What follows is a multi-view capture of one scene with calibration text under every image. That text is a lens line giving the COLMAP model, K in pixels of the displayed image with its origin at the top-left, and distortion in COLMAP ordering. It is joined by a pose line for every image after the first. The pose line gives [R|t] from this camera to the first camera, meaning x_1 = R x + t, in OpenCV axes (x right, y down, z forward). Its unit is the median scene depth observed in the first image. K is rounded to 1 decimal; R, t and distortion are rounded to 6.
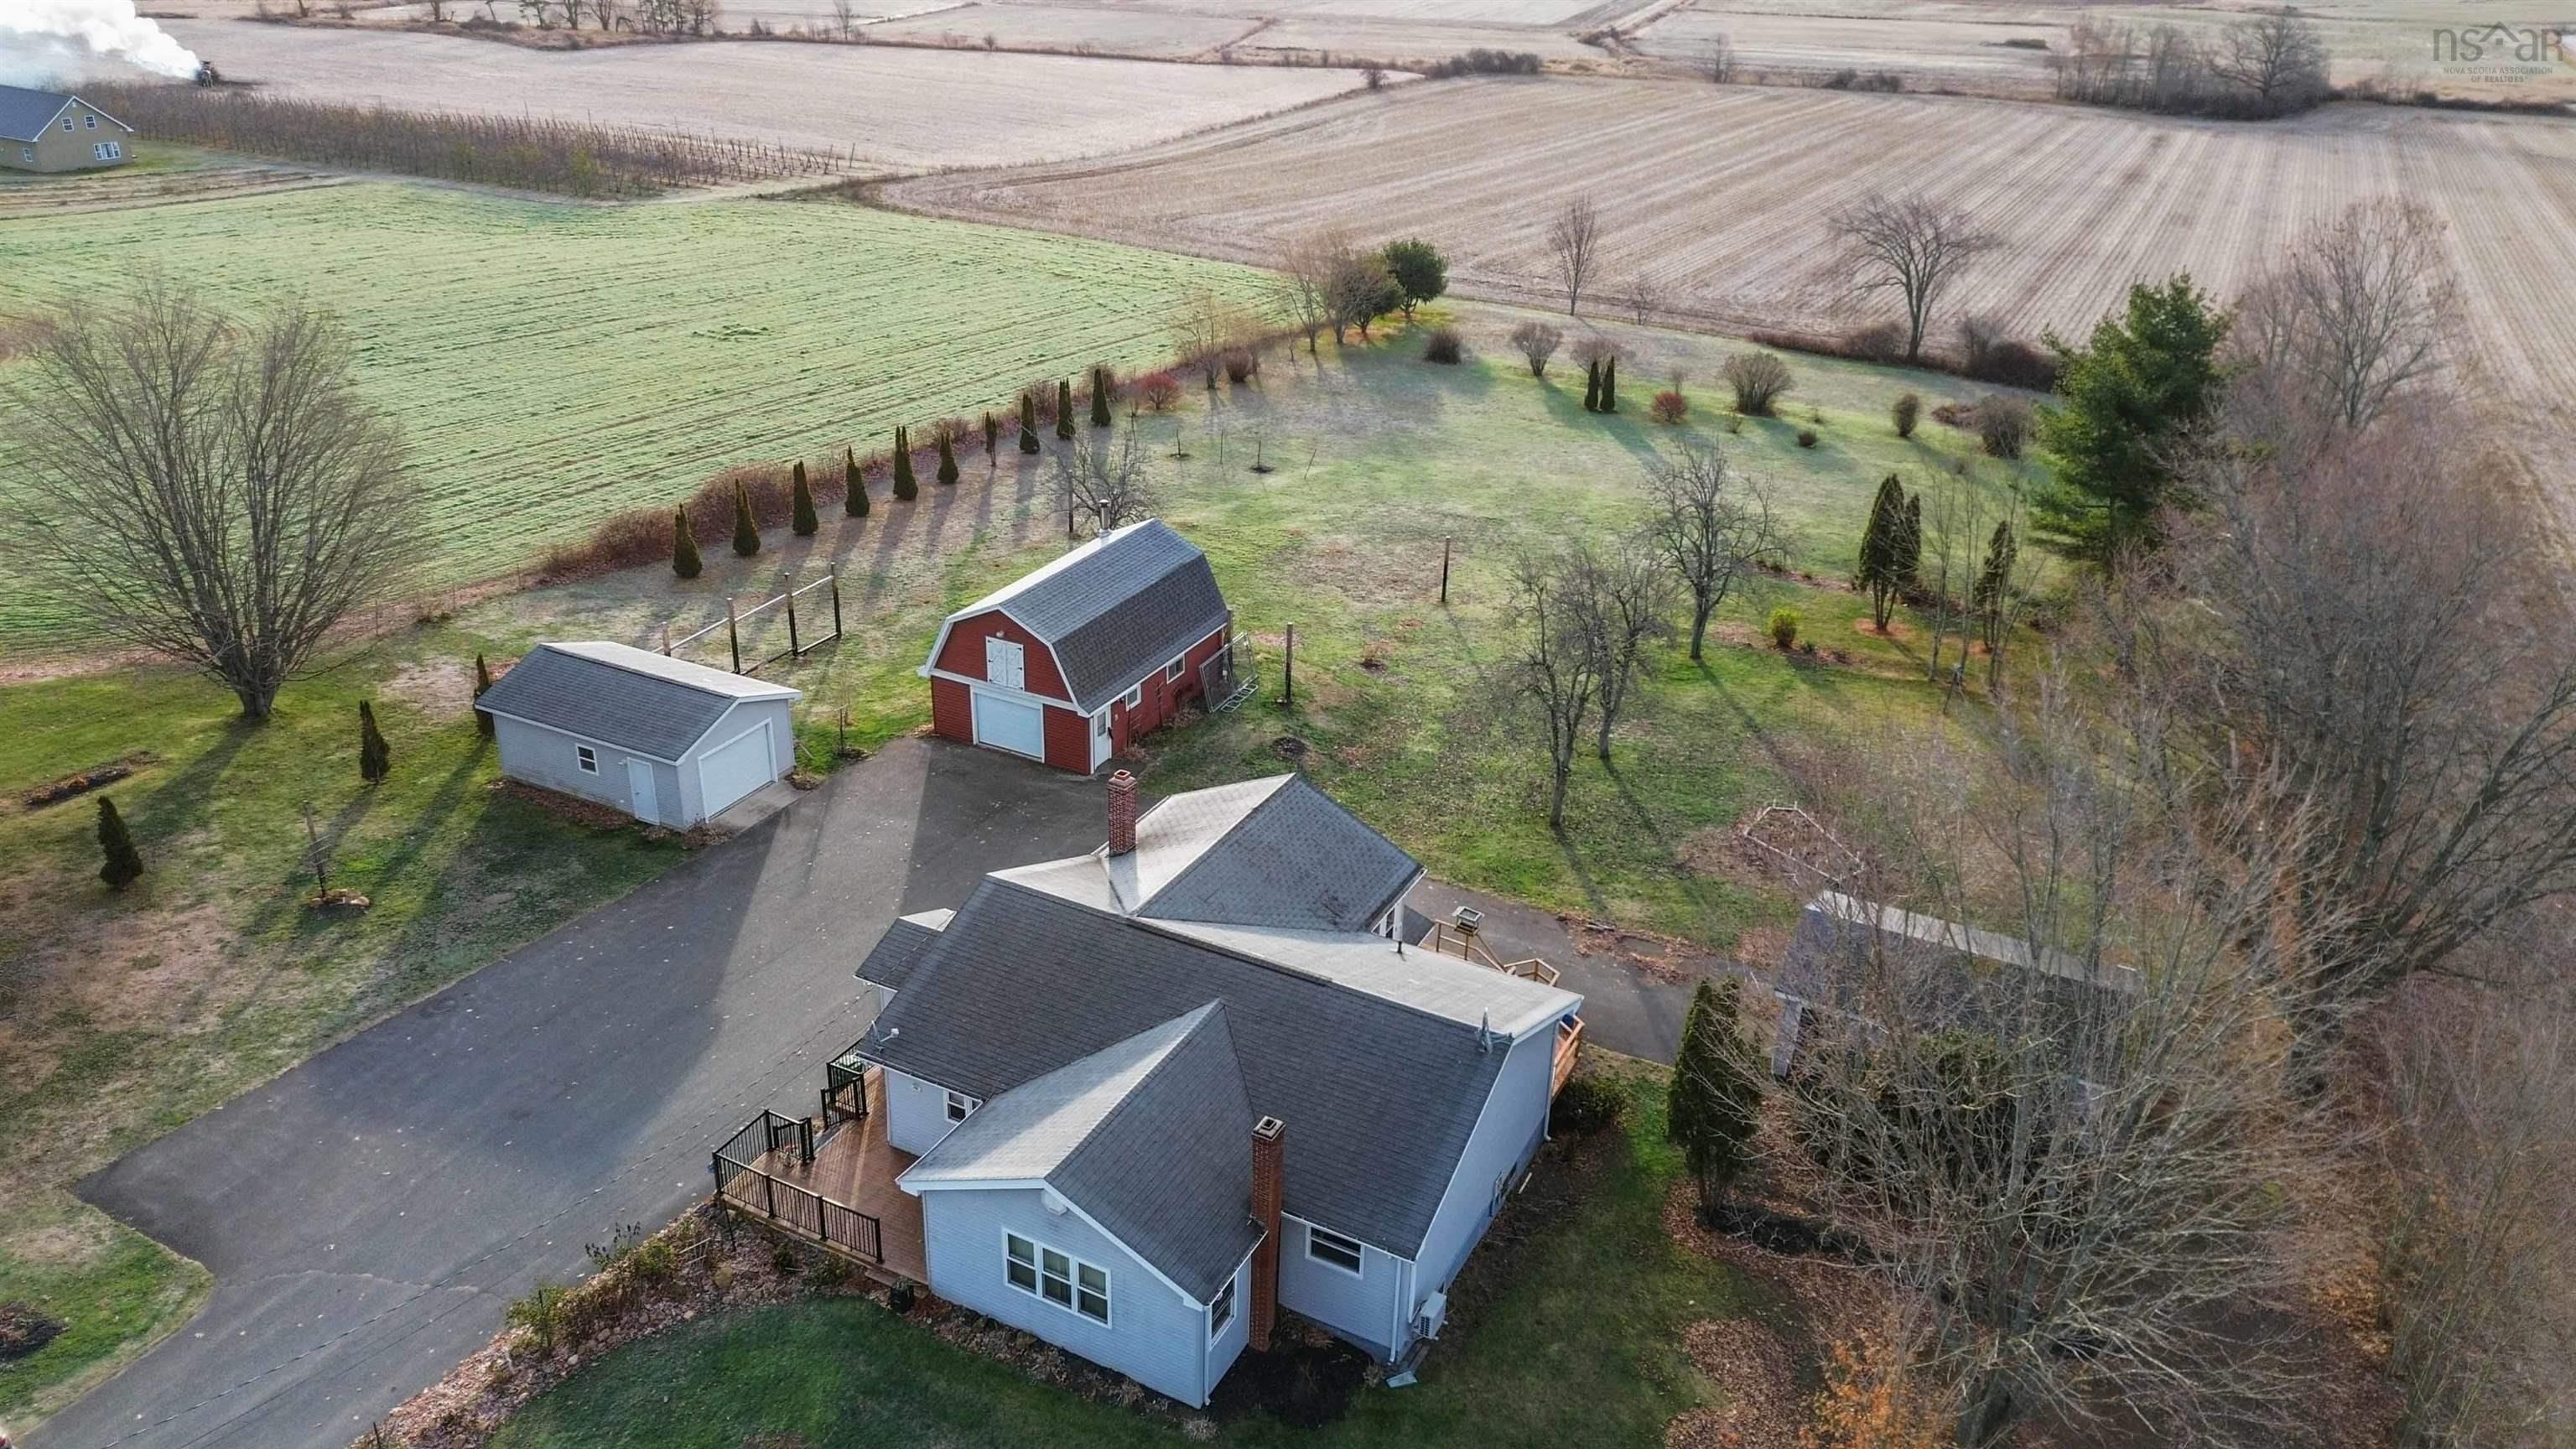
lens RADIAL K [[1902.4, 0, 1297.4], [0, 1902.4, 722.1], [0, 0, 1]] dist [0.069835, -0.063873]
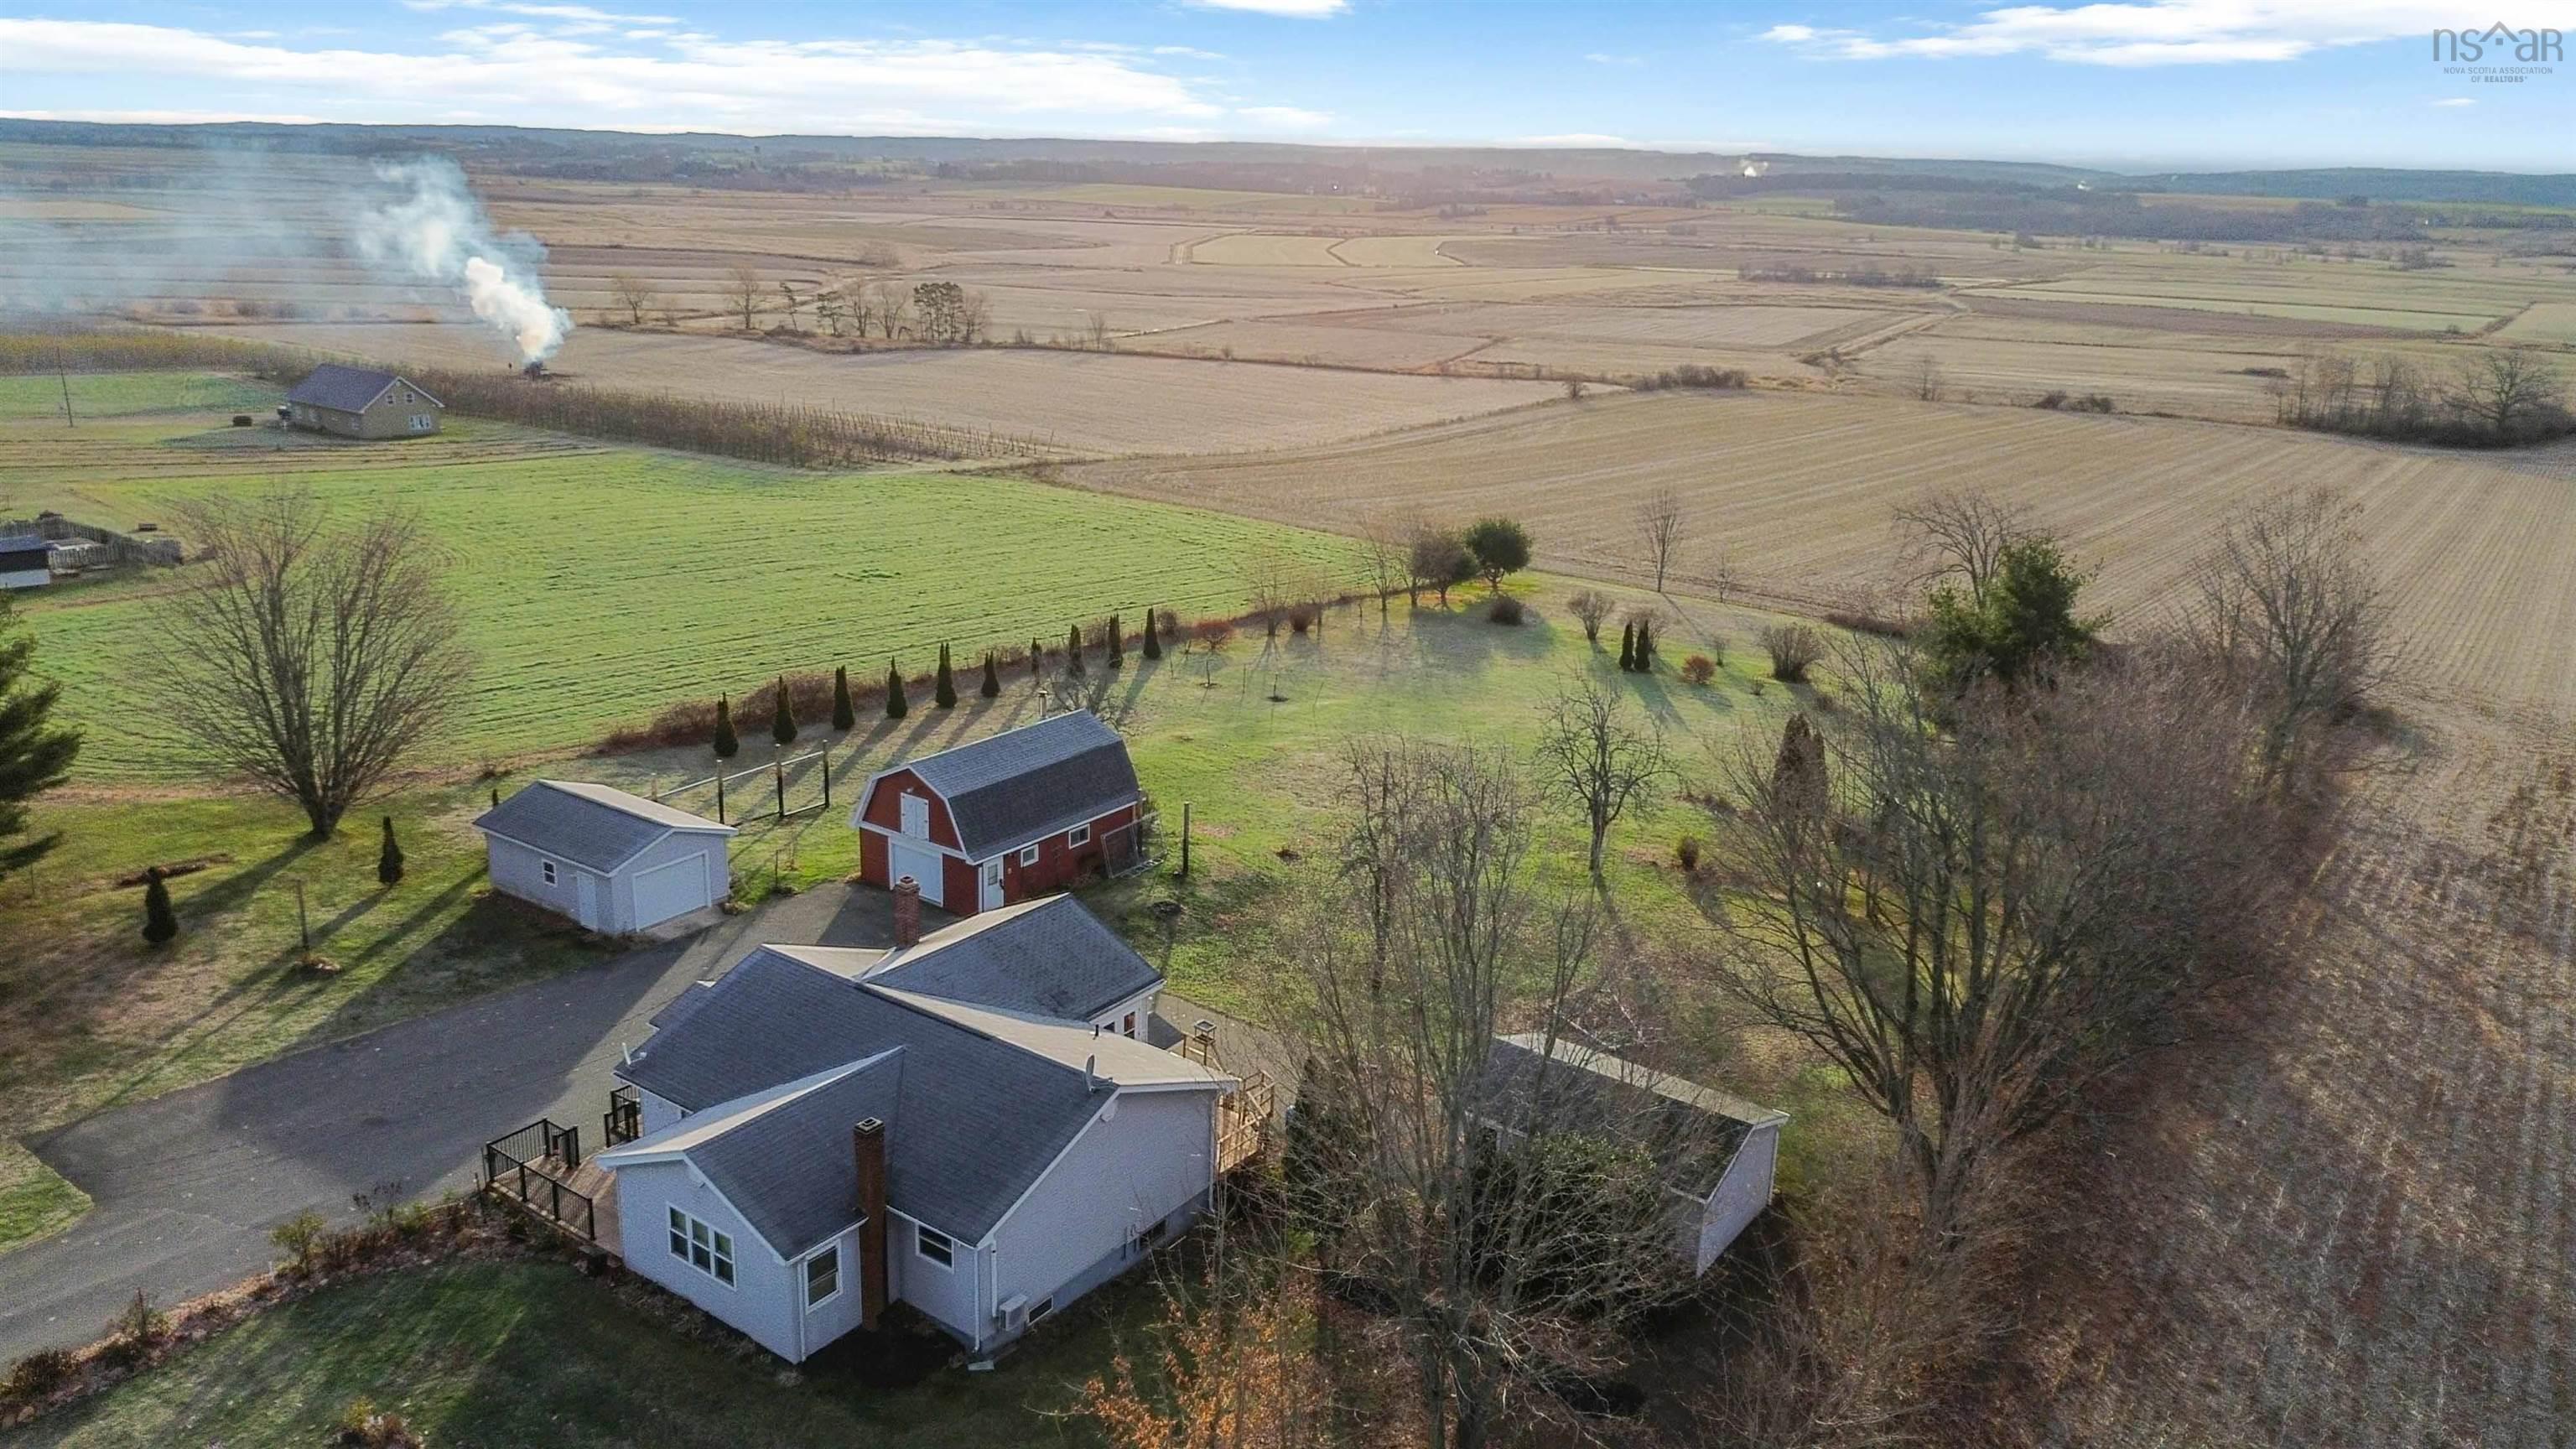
lens RADIAL K [[1902.4, 0, 1286.3], [0, 1902.4, 709.5], [0, 0, 1]] dist [0.069835, -0.063873]
pose [[0.988726, 0.042881, -0.143466, 0.180943], [-0.065420, 0.985544, -0.156282, 0.055074], [0.134691, 0.163905, 0.977238, -0.086981]]
